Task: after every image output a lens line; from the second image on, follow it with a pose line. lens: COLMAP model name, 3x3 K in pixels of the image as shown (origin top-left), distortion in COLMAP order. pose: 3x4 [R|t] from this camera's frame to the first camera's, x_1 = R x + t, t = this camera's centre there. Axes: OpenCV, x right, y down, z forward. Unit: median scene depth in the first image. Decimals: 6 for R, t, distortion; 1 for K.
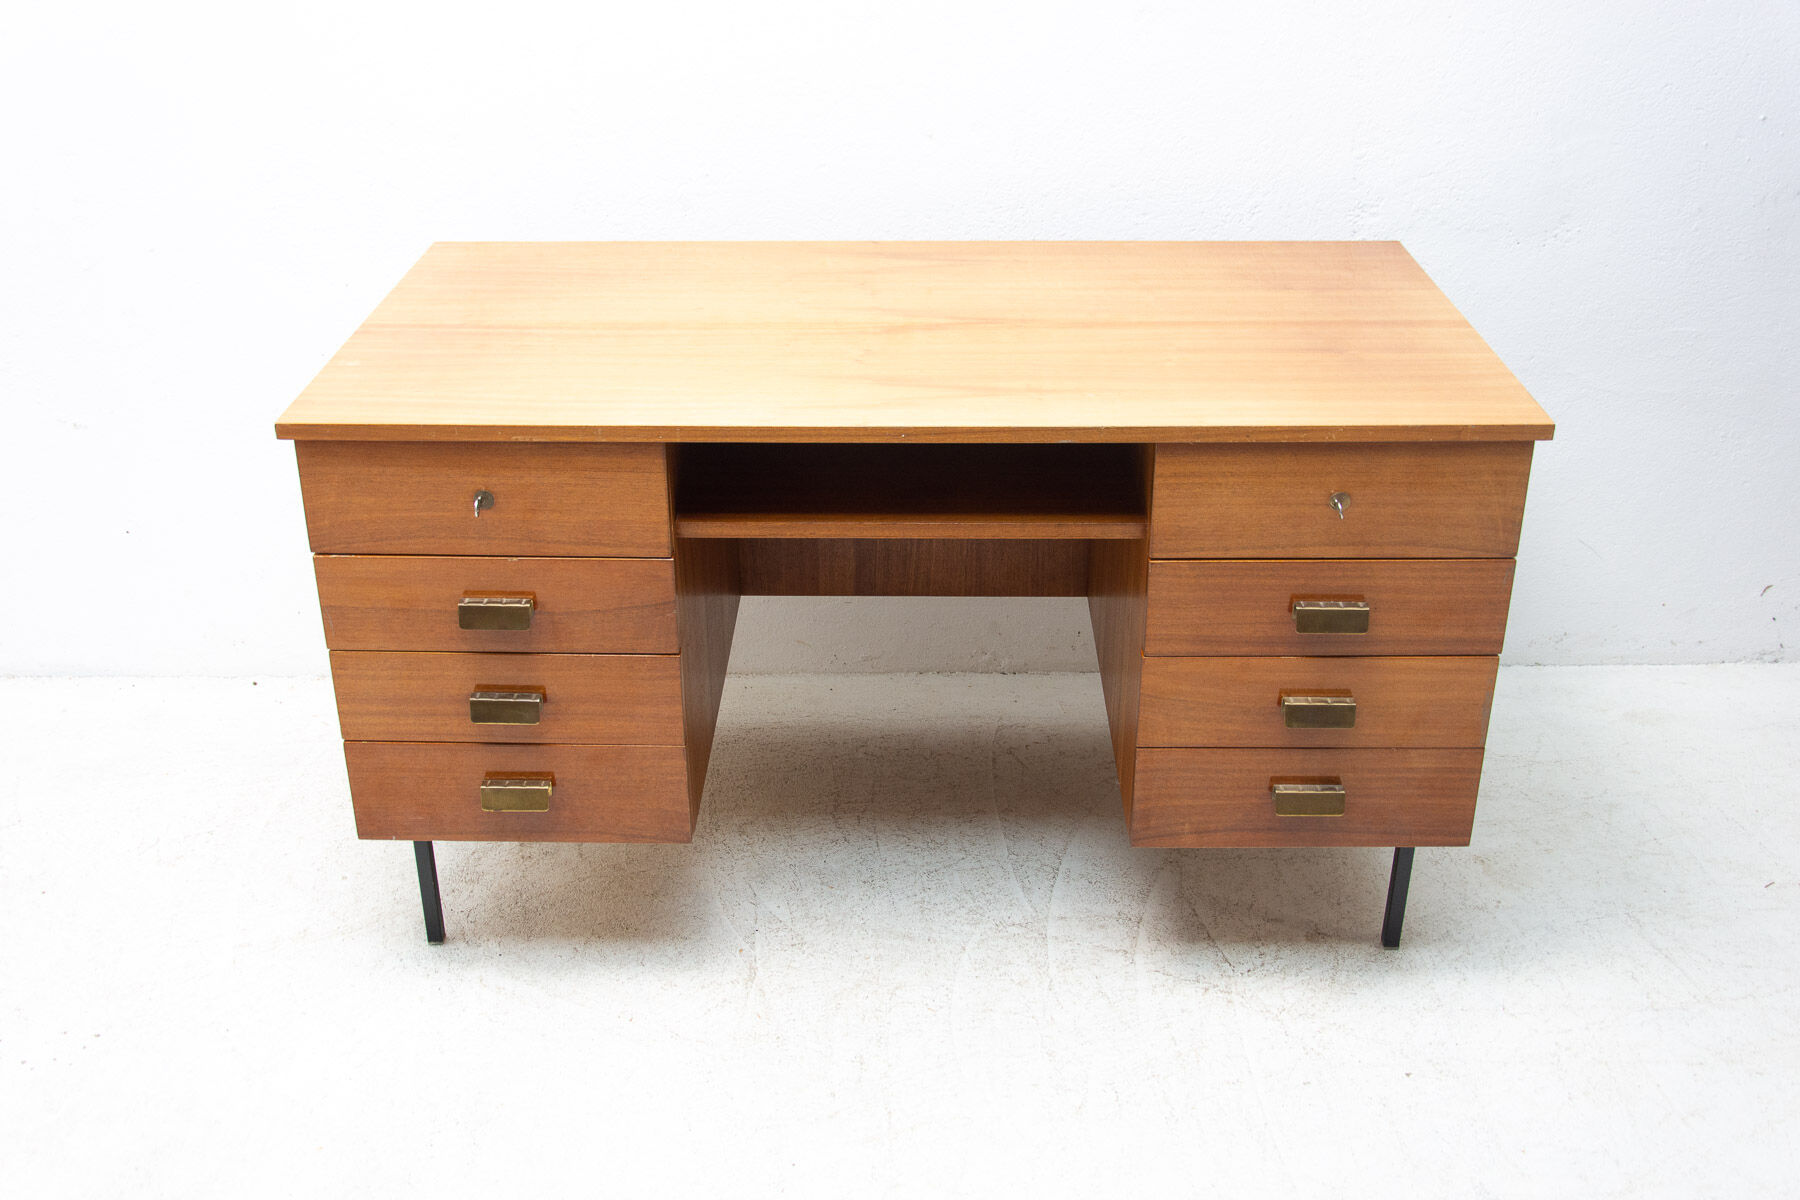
lens RADIAL K [[1821.3, 0, 870.6], [0, 1821.3, 606.6], [0, 0, 1]] dist [-0.057613, 0.000000]
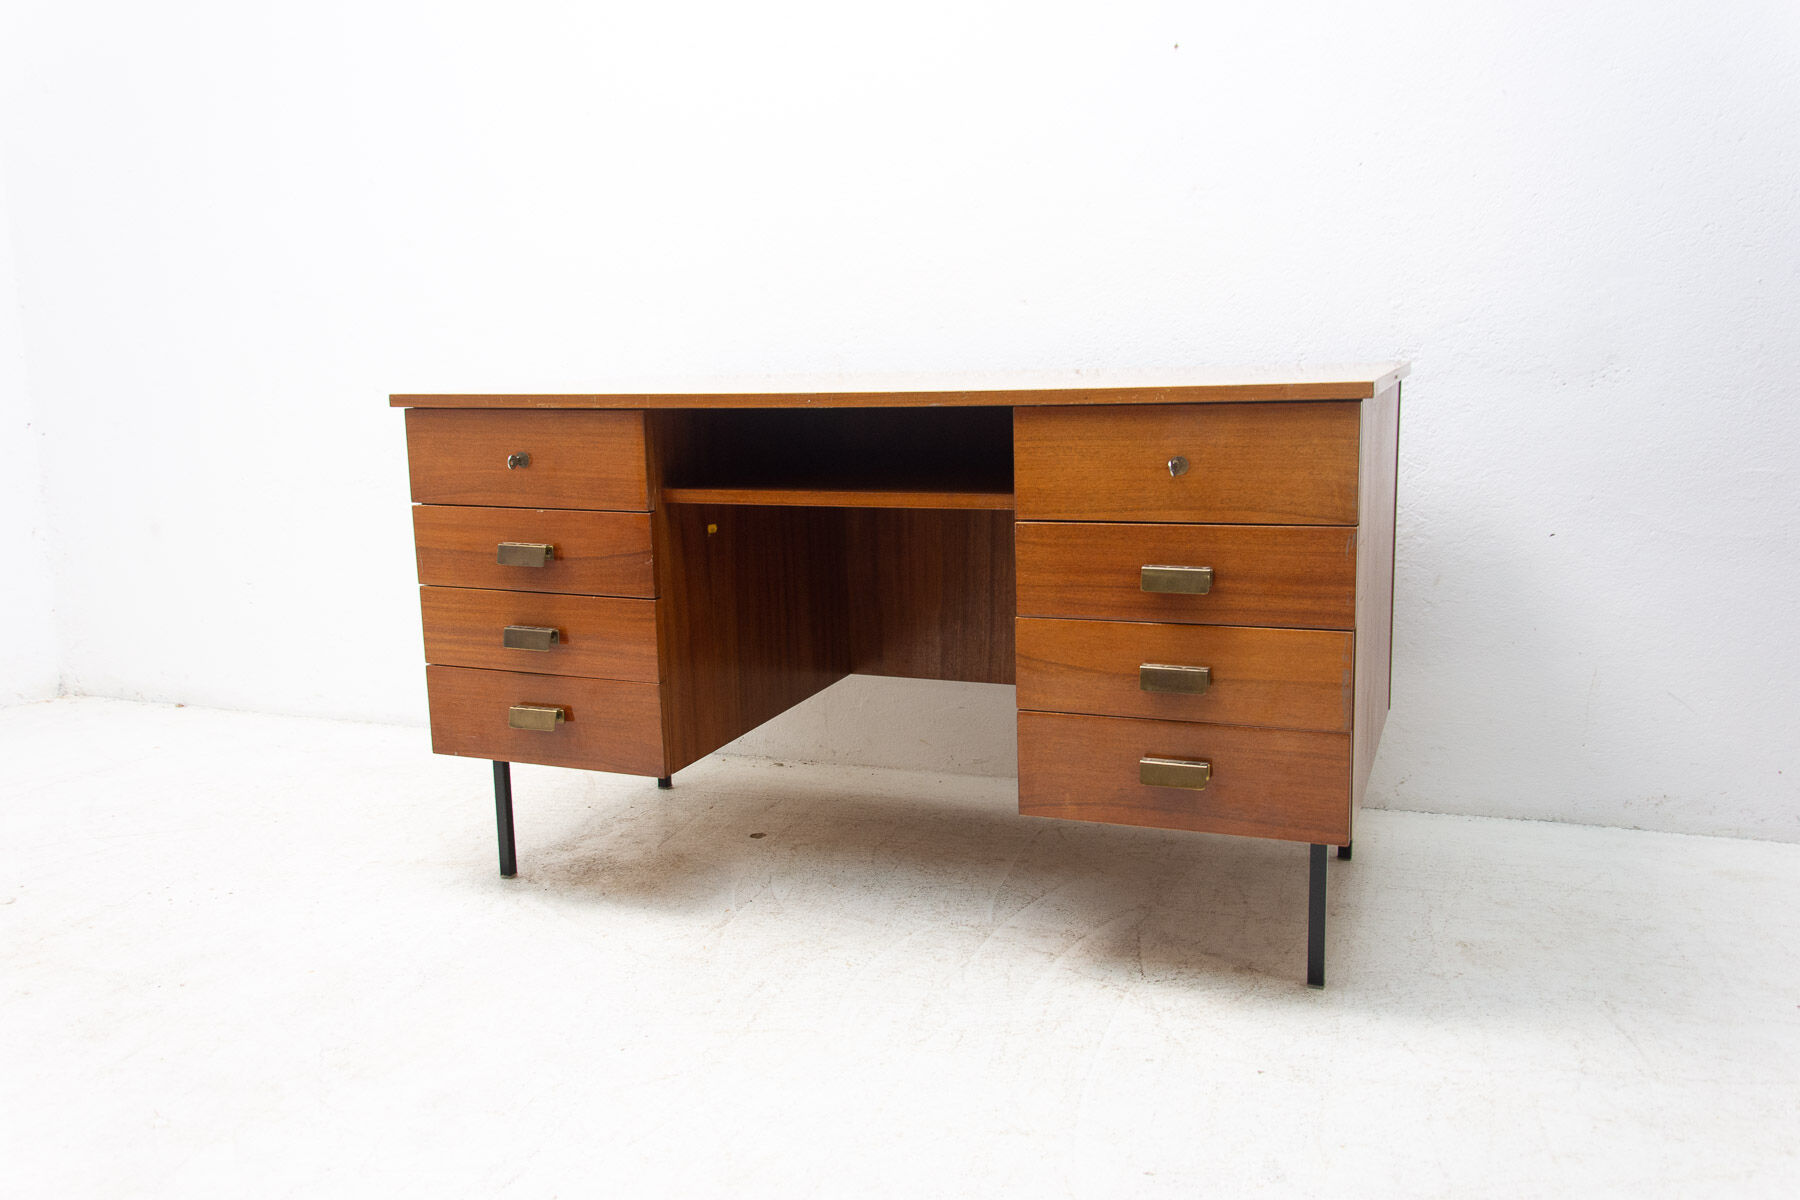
lens RADIAL K [[1475.4, 0, 882.4], [0, 1475.4, 599.5], [0, 0, 1]] dist [0.023216, 0.012176]
pose [[0.933399, 0.047848, -0.355636, 0.381681], [-0.145314, 0.956572, -0.252692, 0.249270], [0.328101, 0.287541, 0.899817, 0.154666]]
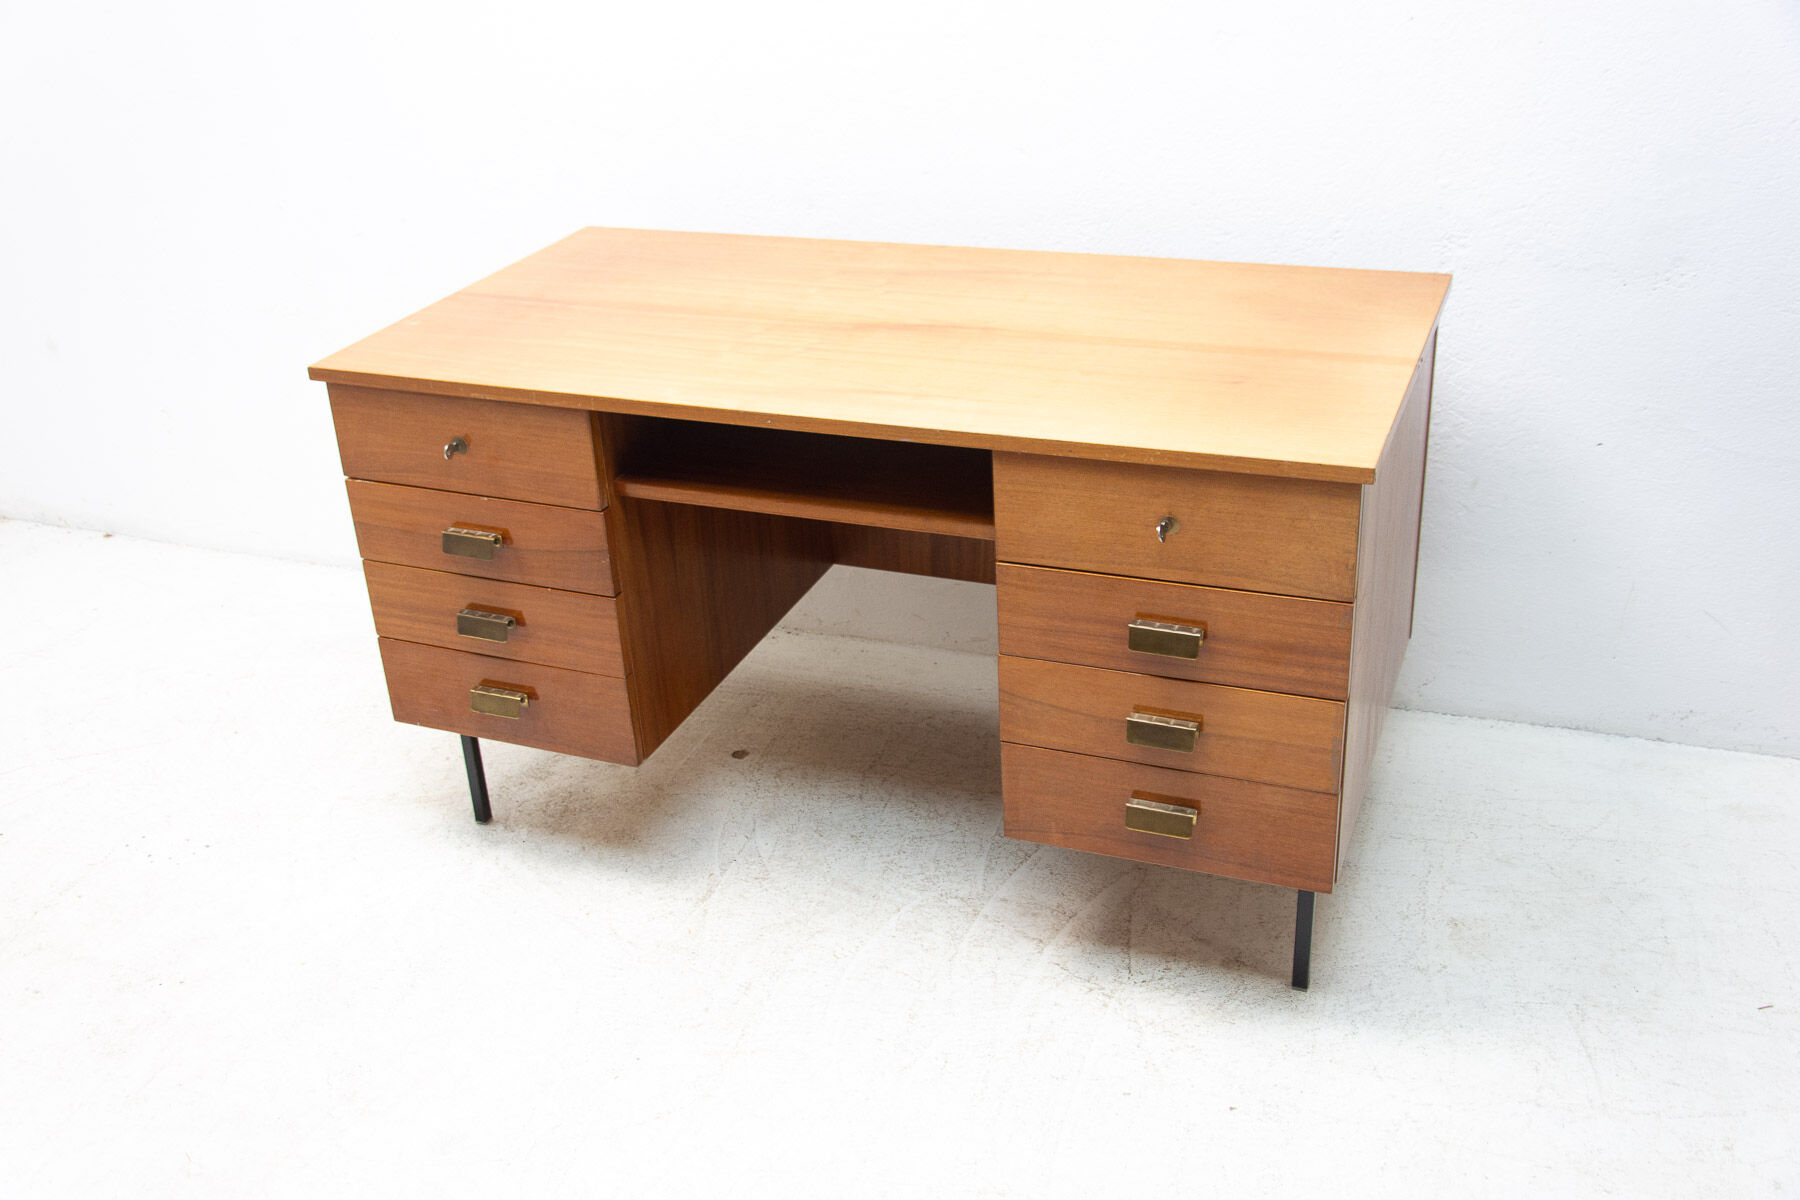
lens RADIAL K [[1753.2, 0, 870.0], [0, 1753.2, 604.1], [0, 0, 1]] dist [-0.047270, 0.000000]
pose [[0.930275, 0.123960, -0.345286, 0.412799], [-0.120869, 0.992198, 0.030557, -0.022087], [0.346380, 0.013308, 0.938000, 0.027600]]
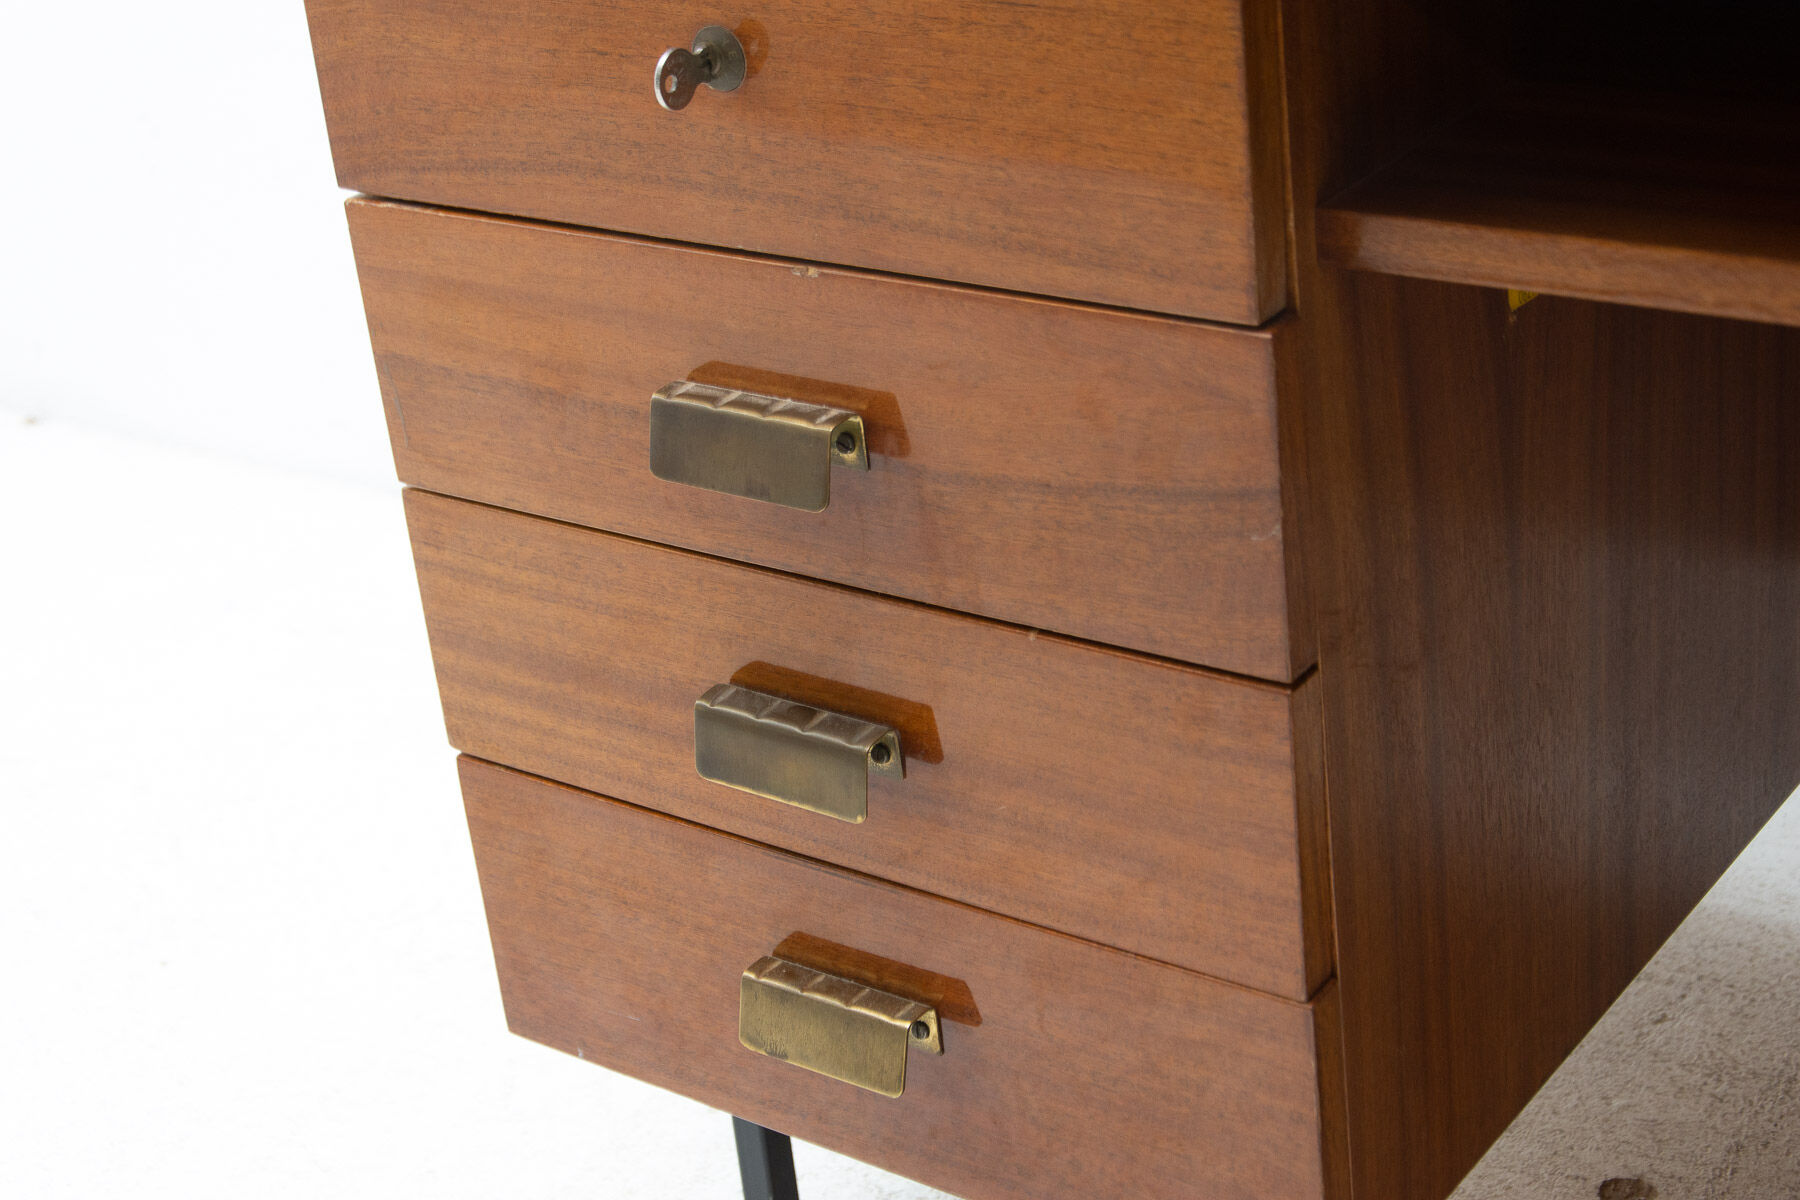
lens RADIAL K [[2965.7, 0, 864.0], [0, 2965.7, 594.7], [0, 0, 1]] dist [-0.030768, 0.000000]
pose [[0.808567, 0.170080, -0.563286, 0.095302], [-0.166557, 0.984317, 0.058124, -0.003195], [0.564338, 0.046822, 0.824215, 0.571666]]
